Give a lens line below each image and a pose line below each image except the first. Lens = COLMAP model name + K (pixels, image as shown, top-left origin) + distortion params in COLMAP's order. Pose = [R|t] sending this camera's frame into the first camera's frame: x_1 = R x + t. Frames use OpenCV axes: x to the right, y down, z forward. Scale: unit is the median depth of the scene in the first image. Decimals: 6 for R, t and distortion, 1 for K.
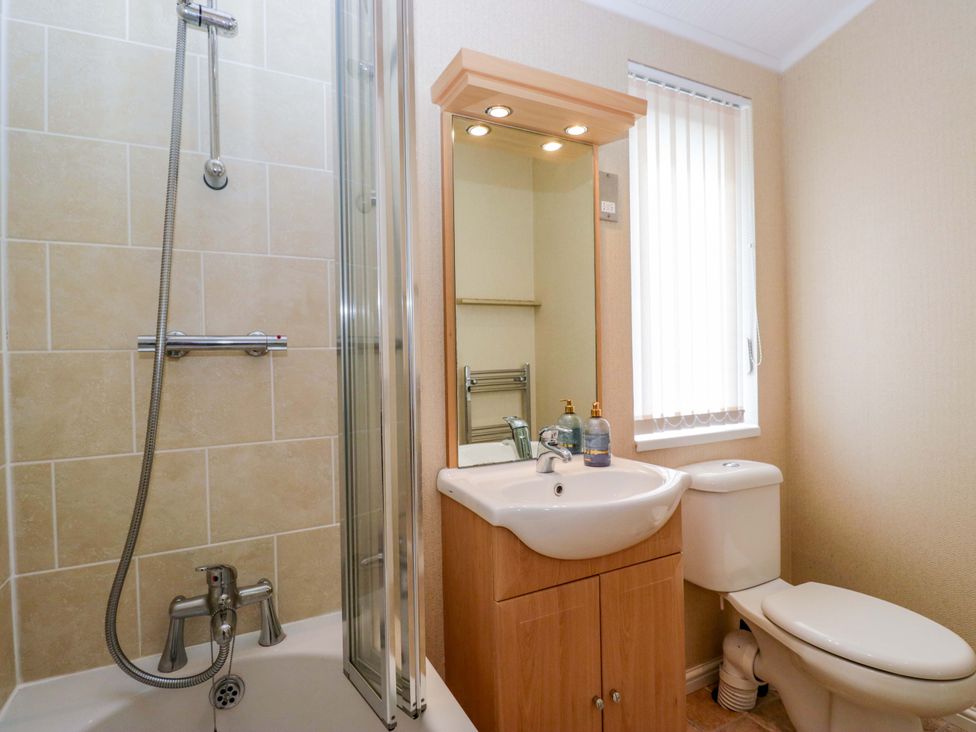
lens RADIAL K [[515.4, 0, 488.0], [0, 515.4, 366.0], [0, 0, 1]] dist [-0.002446, -0.025633]
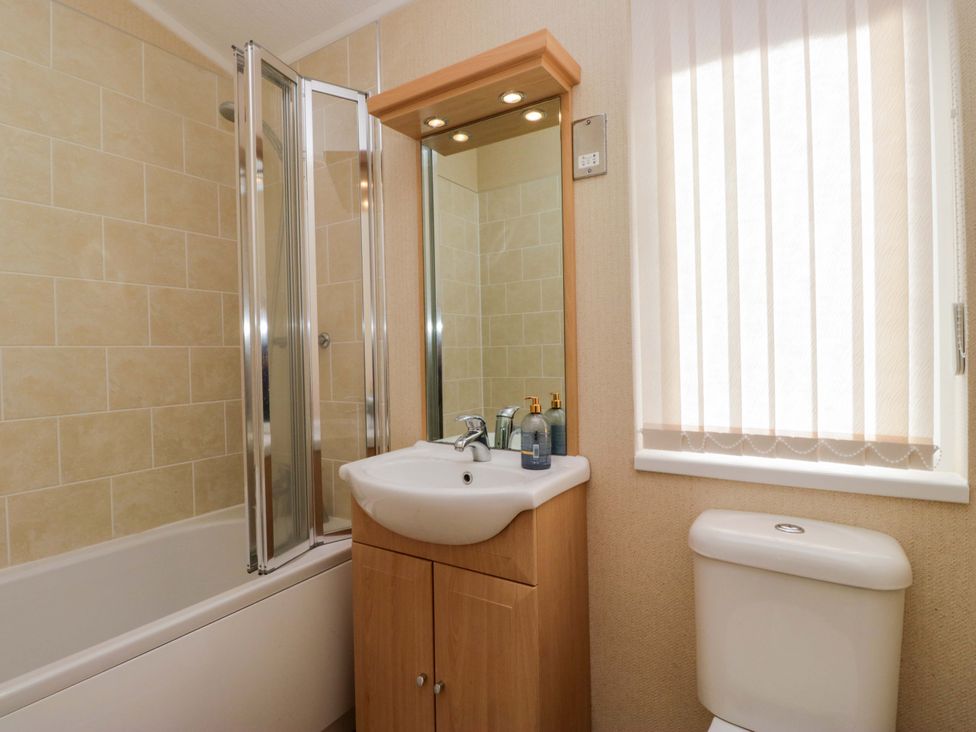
lens RADIAL K [[515.4, 0, 488.0], [0, 515.4, 366.0], [0, 0, 1]] dist [-0.002446, -0.025633]
pose [[0.497852, 0.034175, -0.866588, 0.829335], [0.005572, 0.999077, 0.042601, -0.019402], [0.867244, -0.026038, 0.497202, 0.431384]]
